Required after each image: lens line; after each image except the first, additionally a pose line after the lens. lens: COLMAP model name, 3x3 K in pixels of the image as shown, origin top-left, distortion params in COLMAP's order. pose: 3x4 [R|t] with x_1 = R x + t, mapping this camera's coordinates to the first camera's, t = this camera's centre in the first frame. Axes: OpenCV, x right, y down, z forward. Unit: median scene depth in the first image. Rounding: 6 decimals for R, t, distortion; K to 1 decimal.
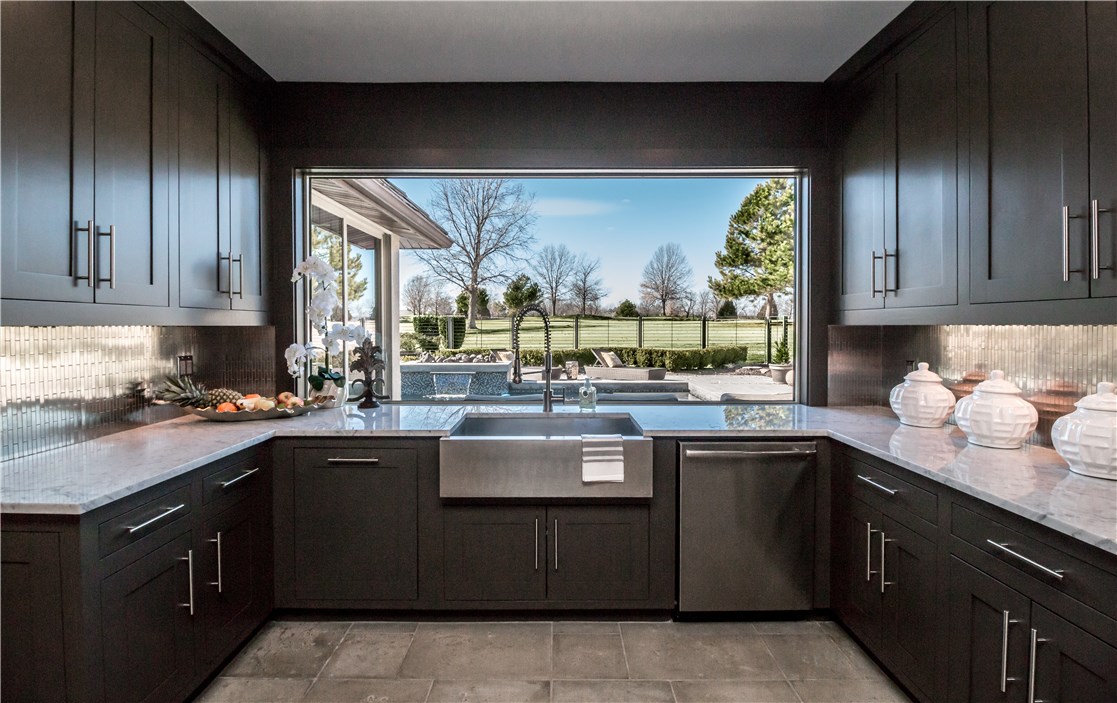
lens RADIAL K [[523.0, 0, 568.1], [0, 523.0, 327.3], [0, 0, 1]] dist [0.001876, 0.000046]
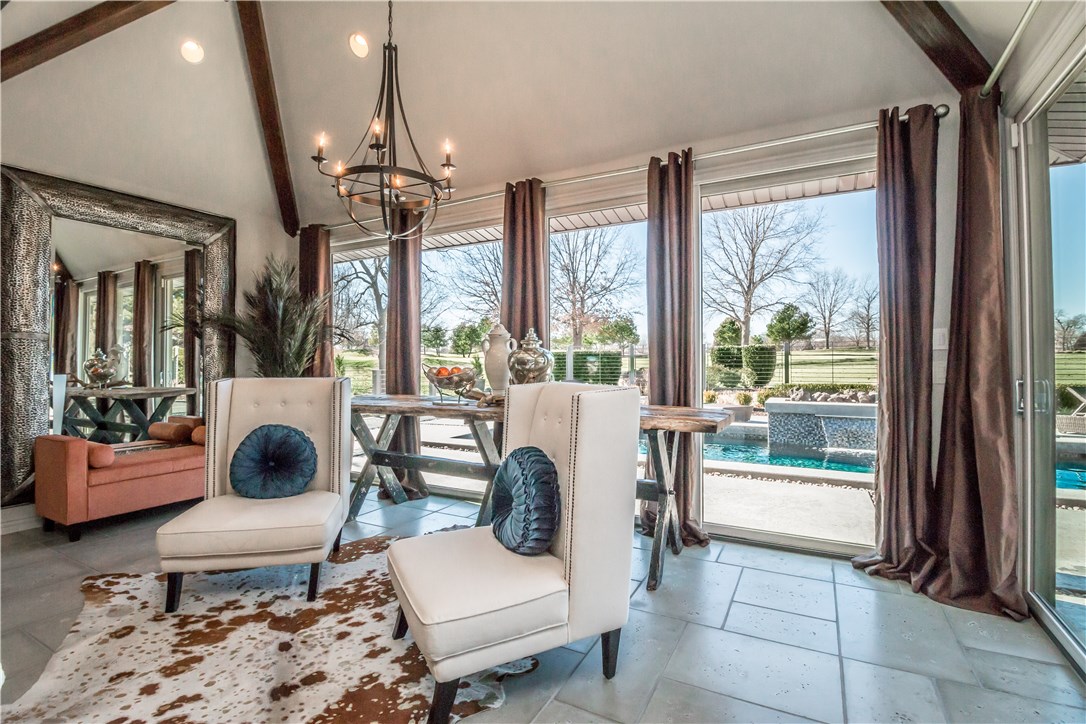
lens RADIAL K [[506.7, 0, 542.2], [0, 506.7, 355.7], [0, 0, 1]] dist [-0.002878, -0.000877]
pose [[0.869513, -0.005323, -0.493882, -0.054524], [-0.001699, 0.999904, -0.013768, 0.003462], [0.493908, 0.012810, 0.869420, 0.048690]]
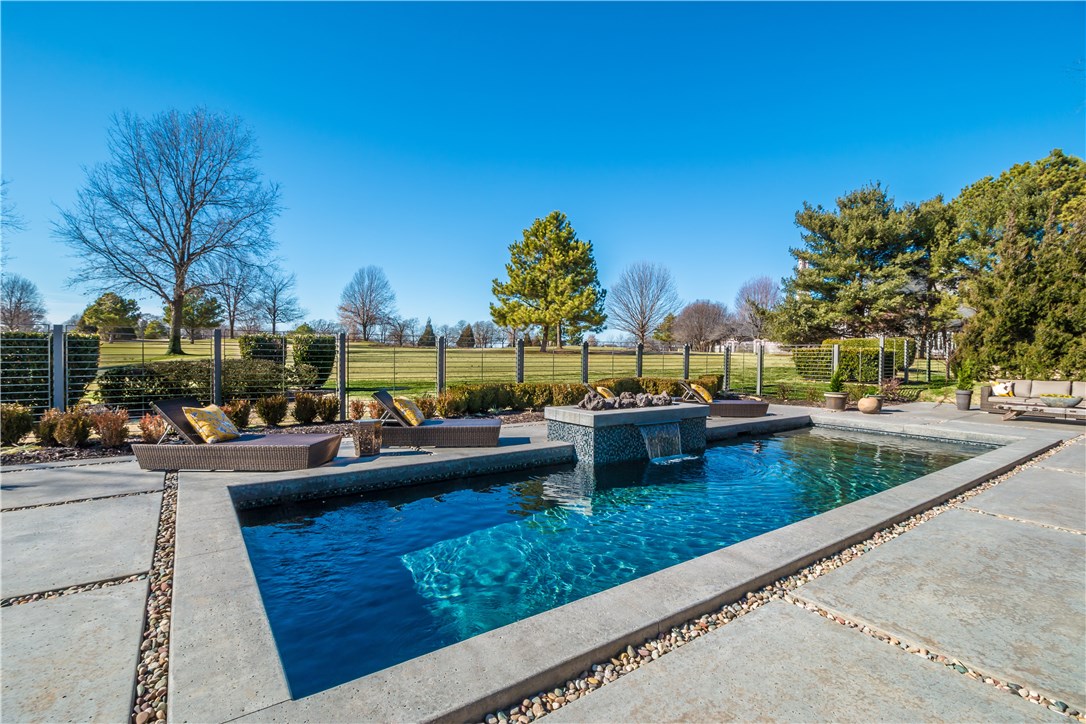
lens RADIAL K [[506.7, 0, 544.6], [0, 506.7, 360.4], [0, 0, 1]] dist [-0.002878, -0.000877]
pose [[0.826257, 0.002329, 0.563288, -0.159144], [-0.009388, 0.999909, 0.009637, 0.000671], [-0.563215, -0.013251, 0.826204, 0.126621]]
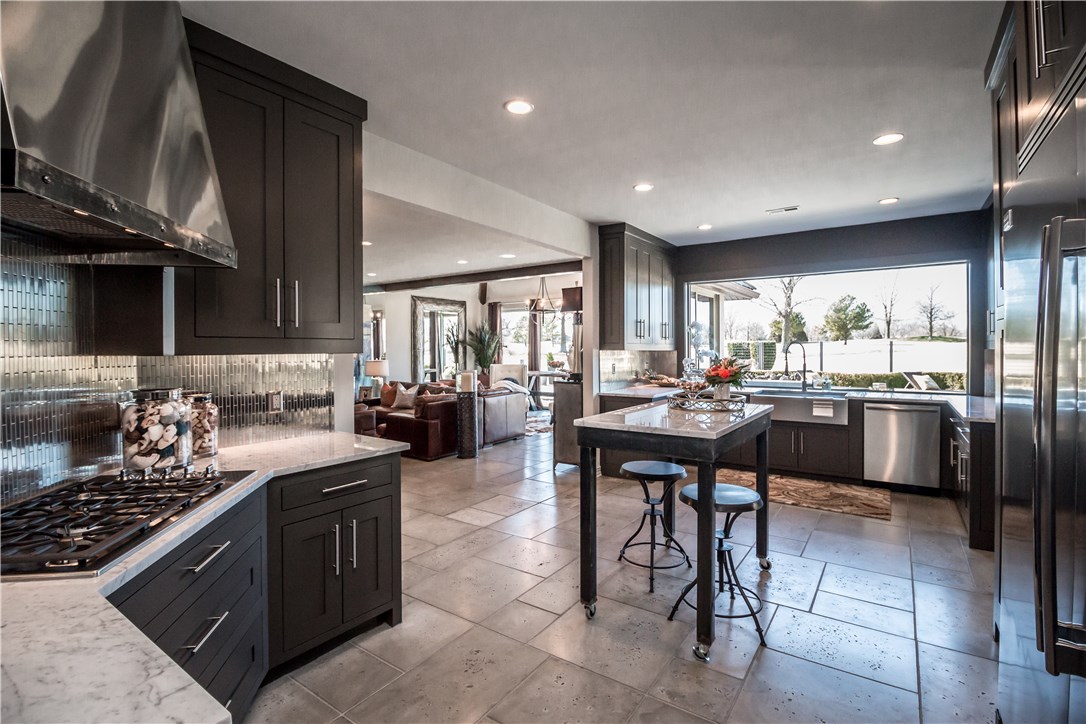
lens RADIAL K [[506.7, 0, 540.7], [0, 506.7, 354.7], [0, 0, 1]] dist [-0.002878, -0.000877]
pose [[0.805001, 0.005363, -0.593249, 0.016105], [-0.001735, 0.999976, 0.006685, 0.000182], [0.593271, -0.004353, 0.804991, -0.064966]]
